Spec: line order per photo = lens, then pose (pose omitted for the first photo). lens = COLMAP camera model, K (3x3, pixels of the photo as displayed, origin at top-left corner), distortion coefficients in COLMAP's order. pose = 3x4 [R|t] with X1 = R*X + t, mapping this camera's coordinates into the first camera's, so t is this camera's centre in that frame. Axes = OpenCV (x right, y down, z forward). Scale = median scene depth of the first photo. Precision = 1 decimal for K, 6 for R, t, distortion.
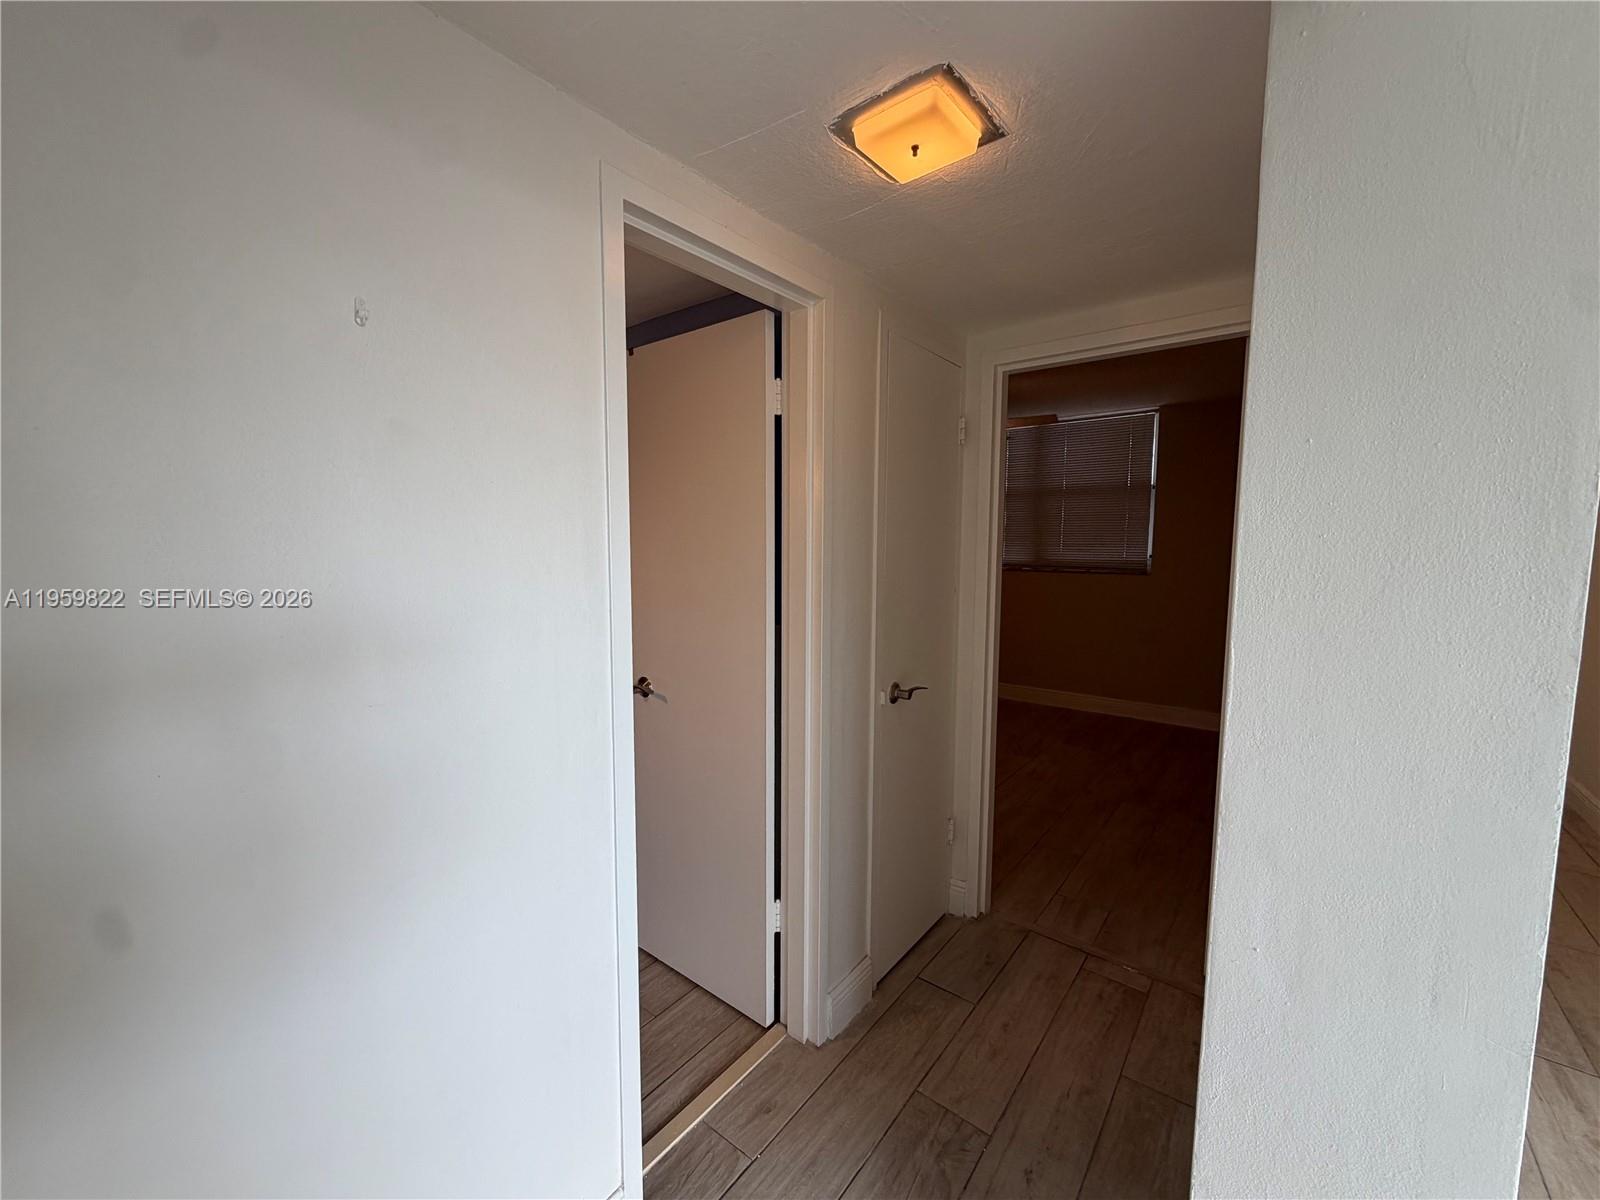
lens RADIAL K [[636.5, 0, 797.1], [0, 636.5, 605.0], [0, 0, 1]] dist [-0.000556, -0.000204]
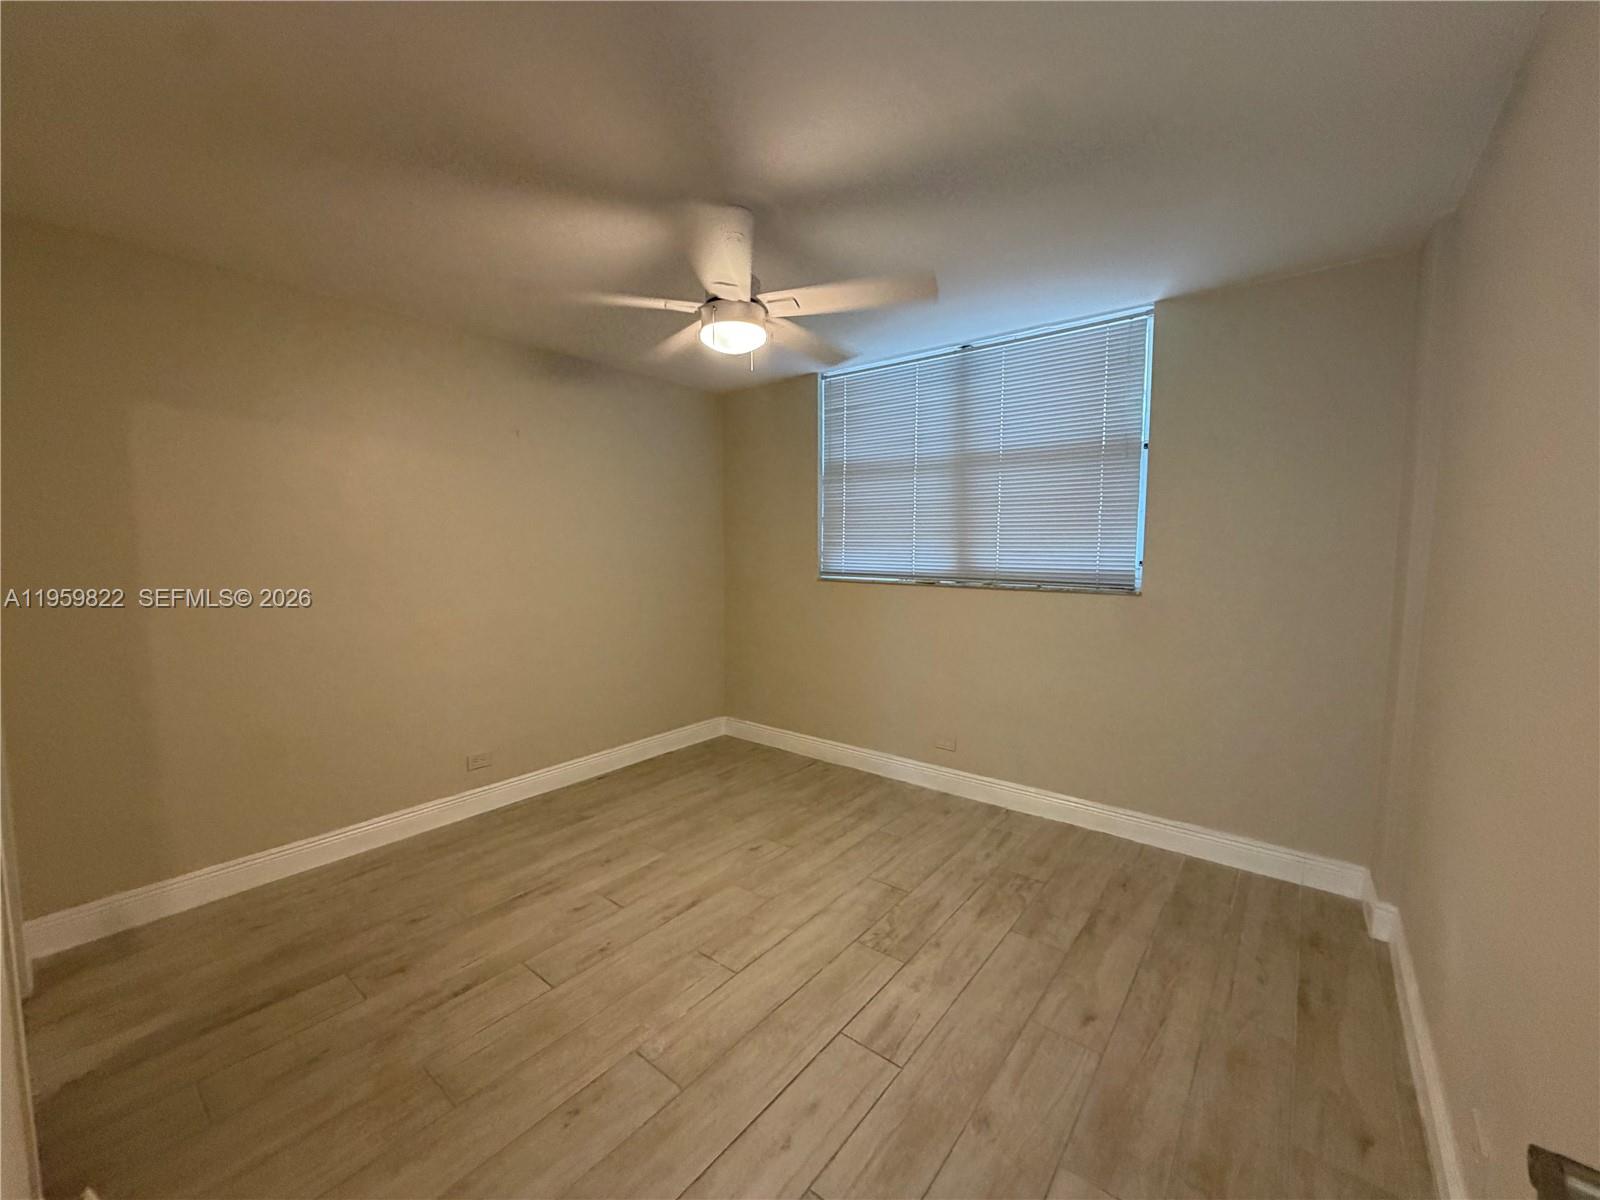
lens RADIAL K [[636.5, 0, 803.4], [0, 636.5, 594.8], [0, 0, 1]] dist [-0.000556, -0.000204]
pose [[0.999963, 0.008403, 0.001754, 0.238249], [-0.008351, 0.999571, -0.028066, -0.028258], [-0.001989, 0.028050, 0.999605, 0.407065]]
